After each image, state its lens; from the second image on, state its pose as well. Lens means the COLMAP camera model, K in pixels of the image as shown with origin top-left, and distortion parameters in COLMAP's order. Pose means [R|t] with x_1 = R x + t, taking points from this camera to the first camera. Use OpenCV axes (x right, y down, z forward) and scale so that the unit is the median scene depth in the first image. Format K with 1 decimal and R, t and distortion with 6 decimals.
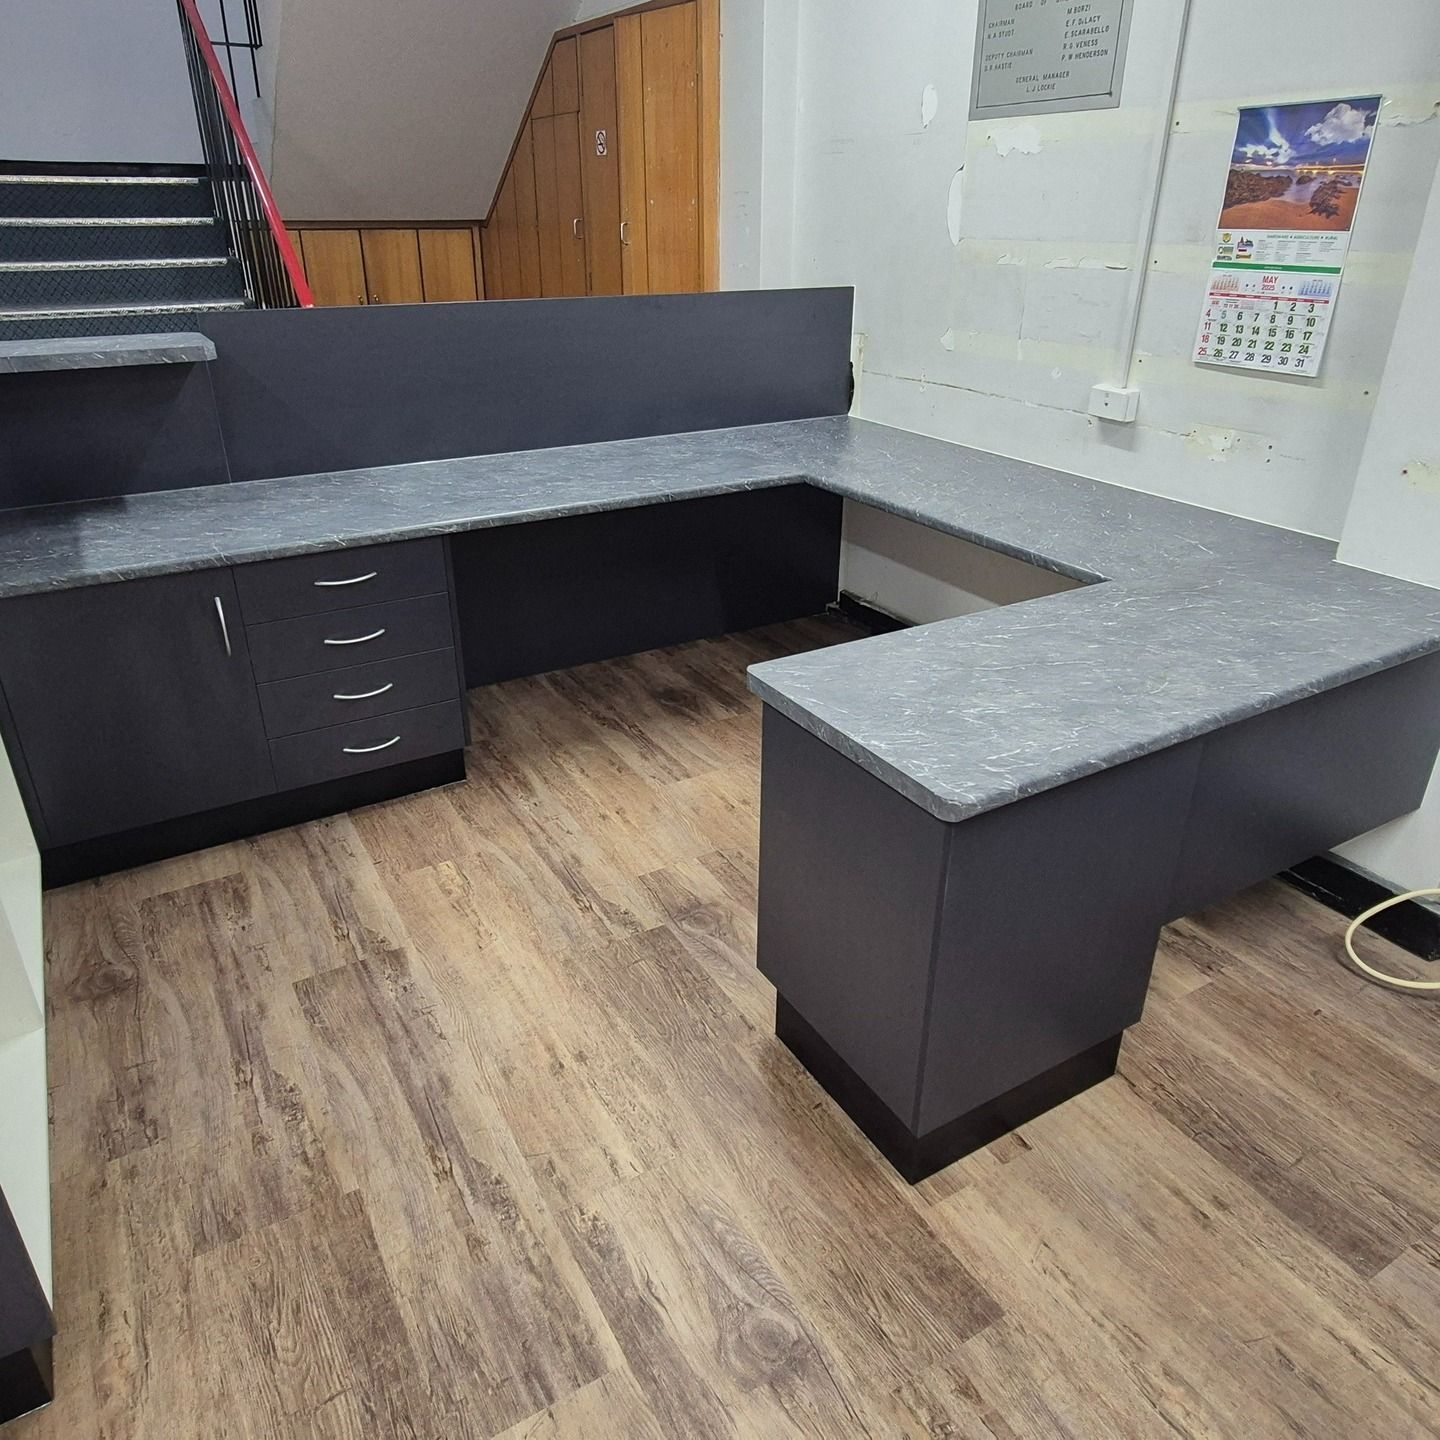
lens RADIAL K [[1044.7, 0, 721.1], [0, 1044.7, 698.6], [0, 0, 1]] dist [-0.006718, 0.002006]
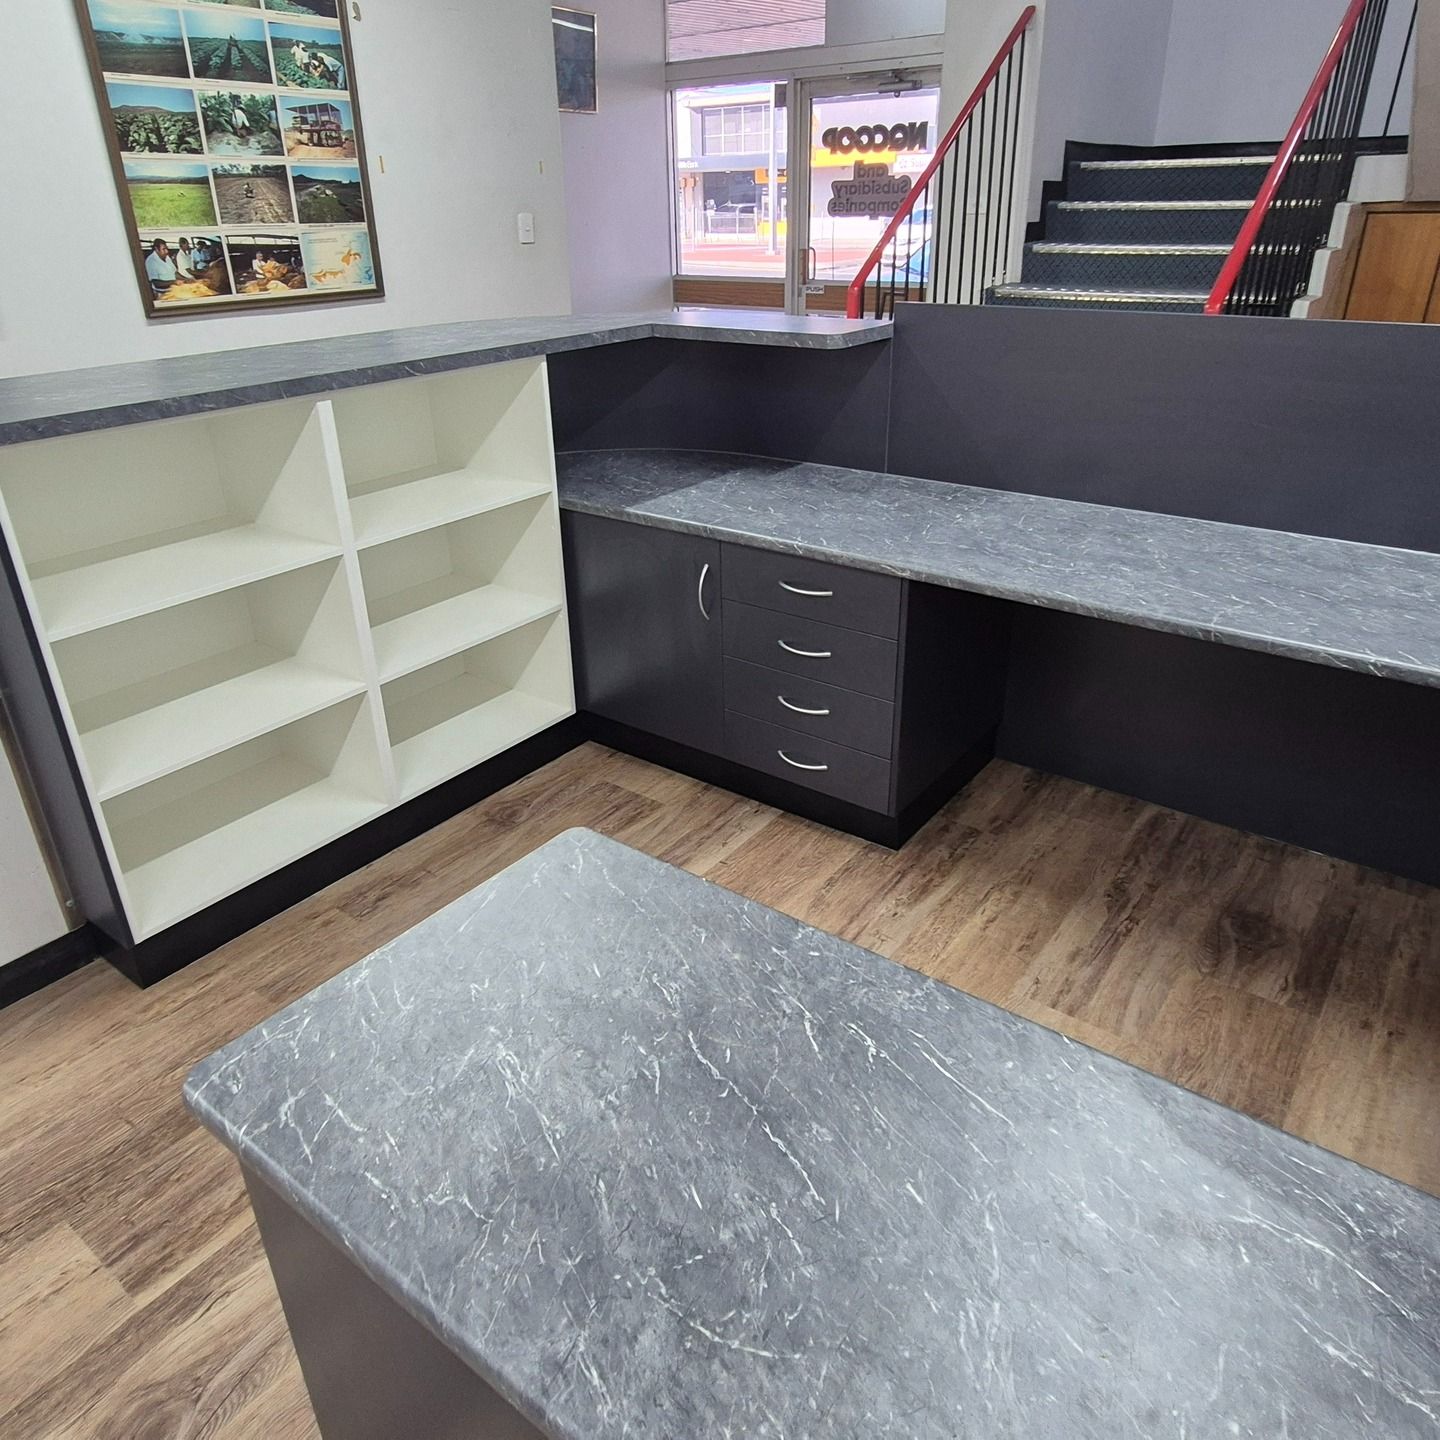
lens RADIAL K [[1044.7, 0, 721.1], [0, 1044.7, 698.6], [0, 0, 1]] dist [-0.006718, 0.002006]
pose [[0.375707, 0.391312, -0.840071, 0.432345], [-0.377216, 0.892563, 0.247061, -0.221113], [0.846494, 0.224065, 0.482952, 0.475934]]
